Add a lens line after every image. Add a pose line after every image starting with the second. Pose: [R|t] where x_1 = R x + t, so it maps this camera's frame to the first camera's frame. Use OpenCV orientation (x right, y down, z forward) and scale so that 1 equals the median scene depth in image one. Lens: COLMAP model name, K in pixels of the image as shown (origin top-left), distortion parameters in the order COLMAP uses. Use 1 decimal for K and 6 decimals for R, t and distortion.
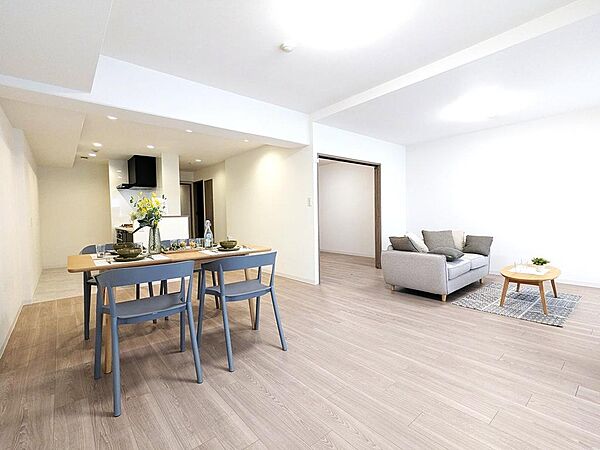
lens RADIAL K [[284.9, 0, 300.0], [0, 284.9, 225.0], [0, 0, 1]] dist [0.012615, 0.000531]
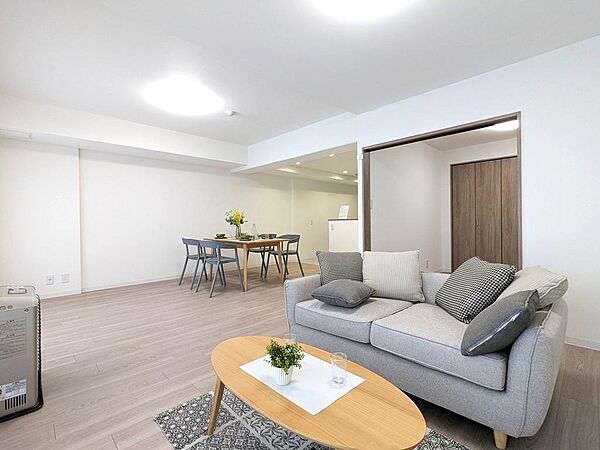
lens RADIAL K [[284.9, 0, 300.0], [0, 284.9, 225.0], [0, 0, 1]] dist [0.012615, 0.000531]
pose [[0.059275, 0.026379, -0.997893, 1.356861], [-0.024521, 0.999388, 0.024962, -0.050918], [0.997940, 0.022990, 0.059886, 1.132953]]
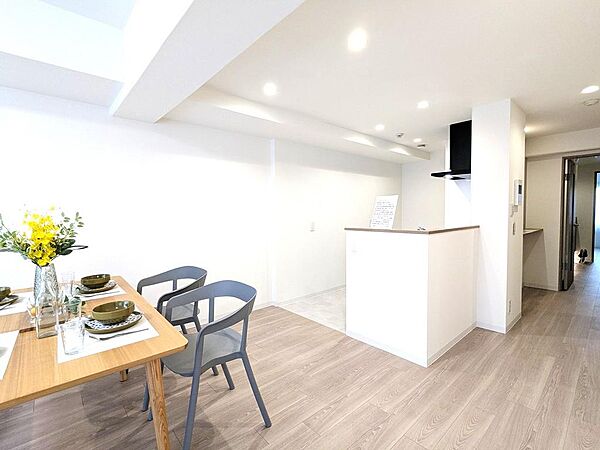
lens RADIAL K [[284.9, 0, 300.0], [0, 284.9, 225.0], [0, 0, 1]] dist [0.012615, 0.000531]
pose [[0.019062, 0.065514, -0.997670, 0.097793], [-0.033461, 0.997334, 0.064853, -0.112297], [0.999258, 0.032147, 0.021203, 1.313017]]
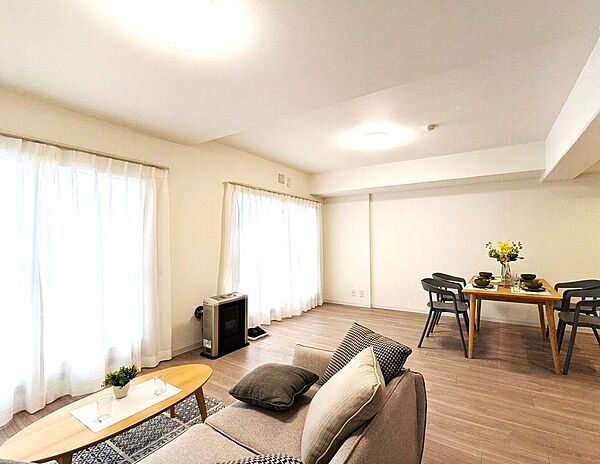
lens RADIAL K [[290.9, 0, 316.0], [0, 290.9, 232.6], [0, 0, 1]] dist [-0.000214, -0.000009]
pose [[-0.953267, 0.009470, -0.301981, 0.726014], [0.007787, 0.999947, 0.006774, -0.140600], [0.302029, 0.004106, -0.953290, 1.807834]]
